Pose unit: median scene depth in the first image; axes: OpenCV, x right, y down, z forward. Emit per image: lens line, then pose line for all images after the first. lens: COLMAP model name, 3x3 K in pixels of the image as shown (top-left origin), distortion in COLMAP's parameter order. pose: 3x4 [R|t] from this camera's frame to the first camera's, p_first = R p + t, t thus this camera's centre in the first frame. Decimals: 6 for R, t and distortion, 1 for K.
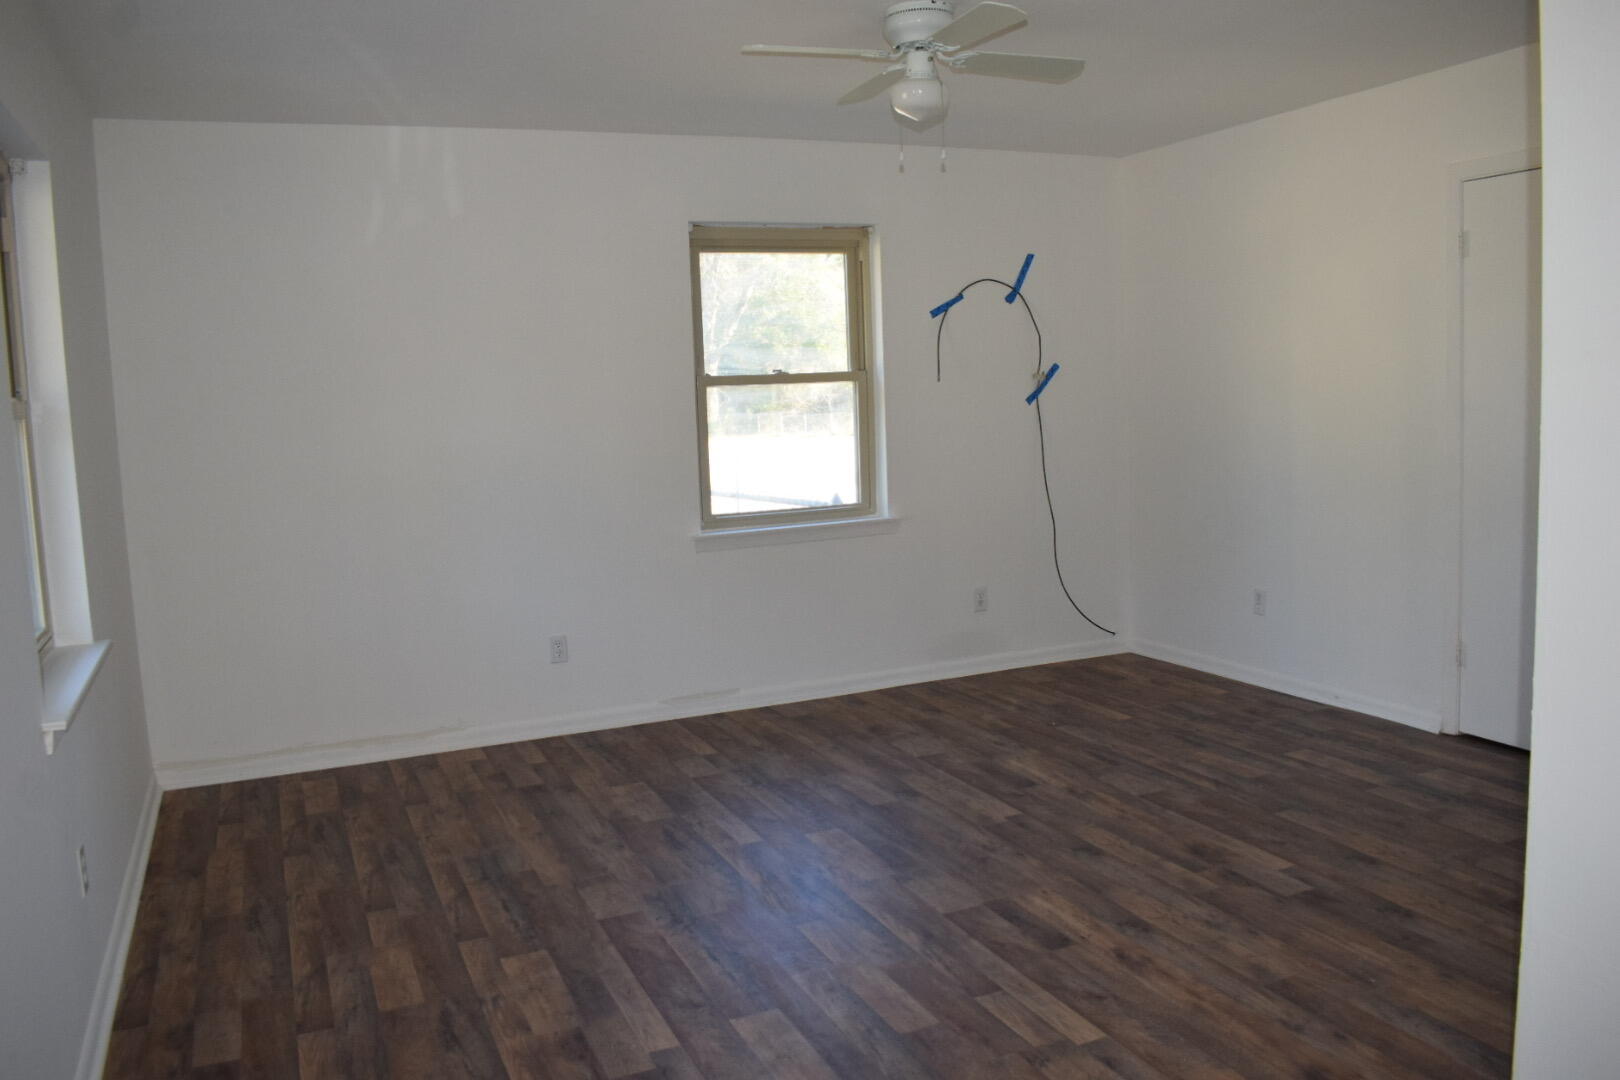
lens RADIAL K [[1286.2, 0, 810.0], [0, 1286.2, 540.0], [0, 0, 1]] dist [-0.037793, 0.002354]
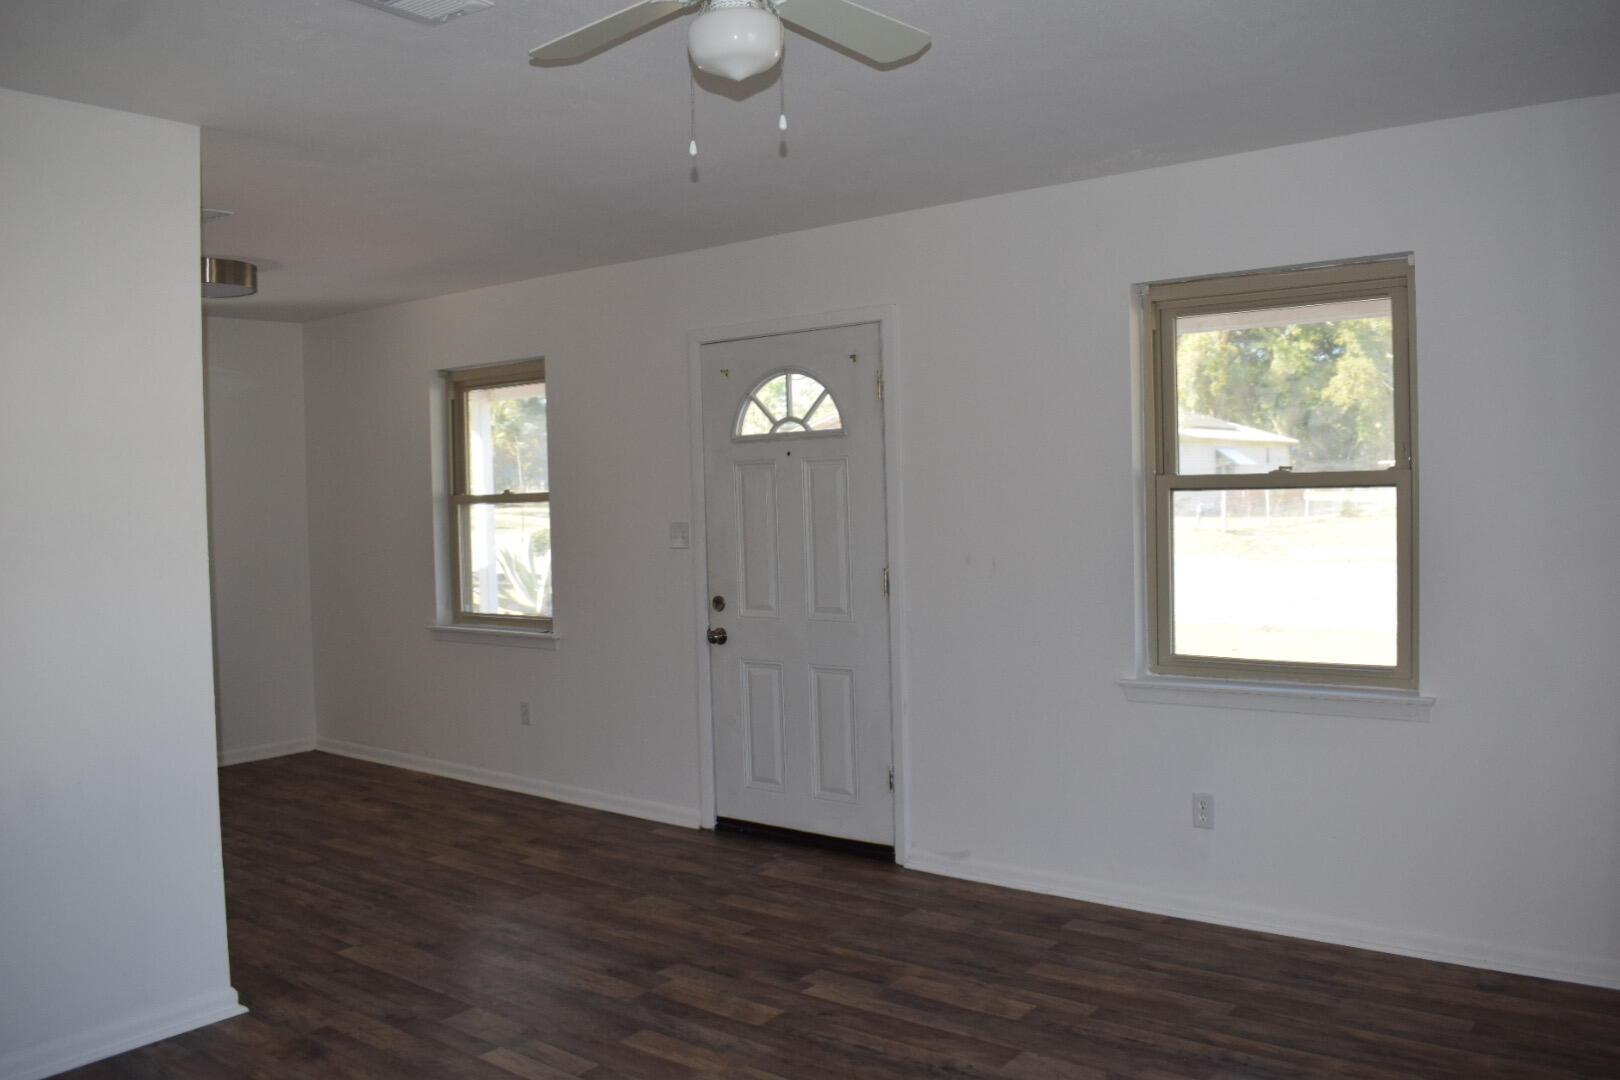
lens RADIAL K [[1286.2, 0, 810.0], [0, 1286.2, 540.0], [0, 0, 1]] dist [-0.037793, 0.002354]
pose [[-0.879001, 0.077830, -0.470426, 0.437475], [0.002082, 0.987205, 0.159440, -0.255076], [0.476816, 0.139168, -0.867916, 1.916568]]
